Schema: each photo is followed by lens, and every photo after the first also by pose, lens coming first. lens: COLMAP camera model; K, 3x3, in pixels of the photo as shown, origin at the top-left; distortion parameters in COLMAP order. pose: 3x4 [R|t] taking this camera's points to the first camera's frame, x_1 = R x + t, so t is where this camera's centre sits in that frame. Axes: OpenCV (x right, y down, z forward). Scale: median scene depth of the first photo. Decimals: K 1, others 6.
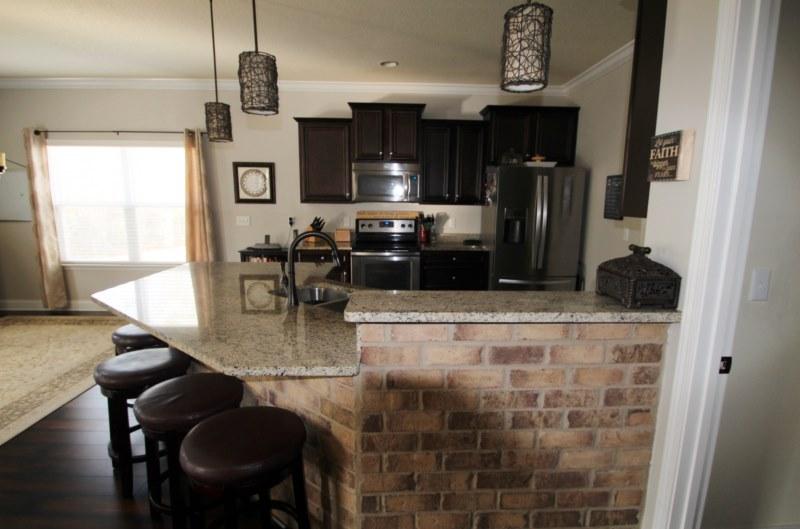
lens RADIAL K [[415.2, 0, 404.6], [0, 415.2, 270.9], [0, 0, 1]] dist [-0.013214, -0.005332]
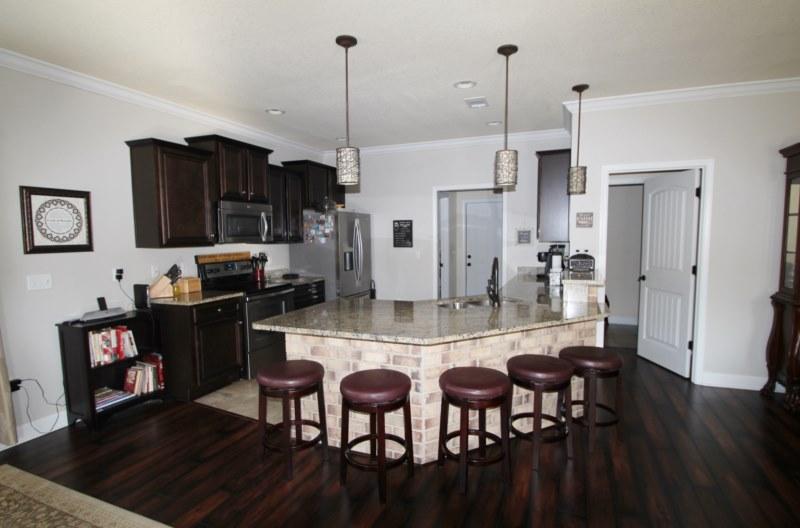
lens RADIAL K [[415.2, 0, 405.2], [0, 415.2, 269.8], [0, 0, 1]] dist [-0.013214, -0.005332]
pose [[0.396751, -0.092682, 0.913235, -0.740927], [0.175483, 0.984198, 0.023646, -0.059891], [-0.900996, 0.150876, 0.406746, 0.276692]]
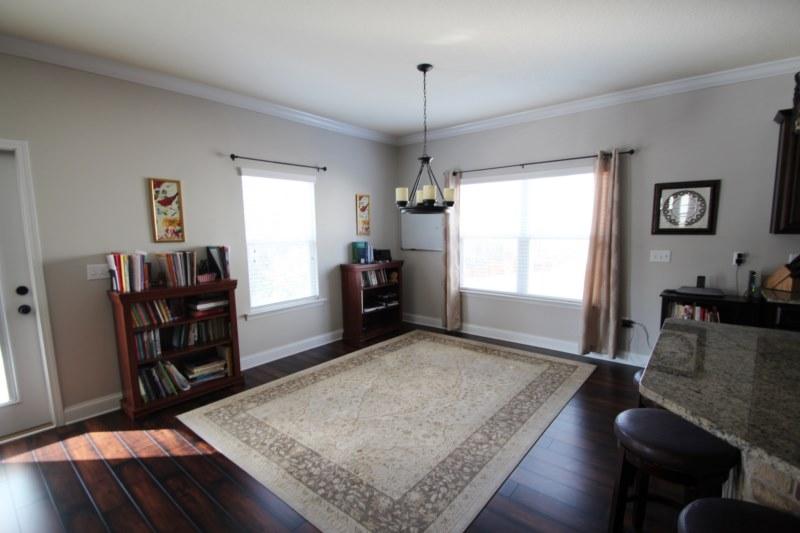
lens RADIAL K [[372.9, 0, 400.9], [0, 372.9, 272.9], [0, 0, 1]] dist [-0.002300, -0.008091]
pose [[0.744441, 0.058168, -0.665150, -0.290141], [-0.093993, 0.995407, -0.018149, -0.029527], [0.661039, 0.076030, 0.746489, 0.139214]]
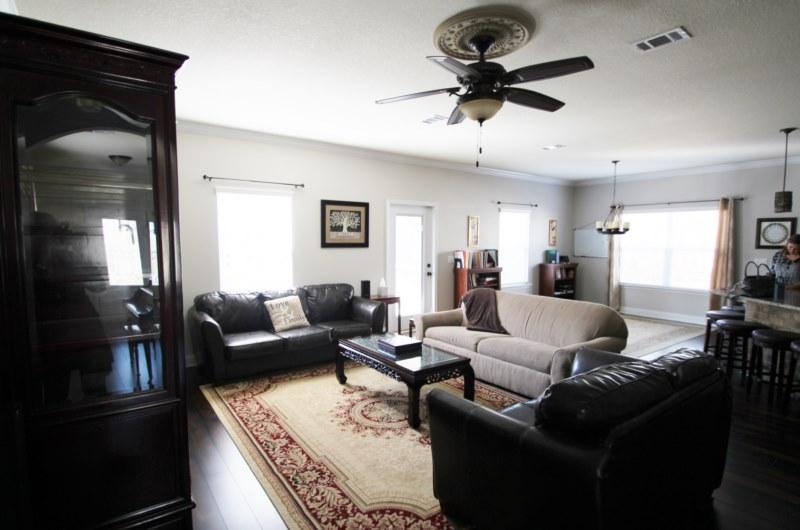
lens RADIAL K [[412.8, 0, 400.0], [0, 412.8, 276.4], [0, 0, 1]] dist [-0.011986, -0.009497]
pose [[0.552951, 0.061757, -0.830922, 0.051970], [-0.141341, 0.989749, -0.020496, 0.114566], [0.821138, 0.128776, 0.556011, -0.662945]]
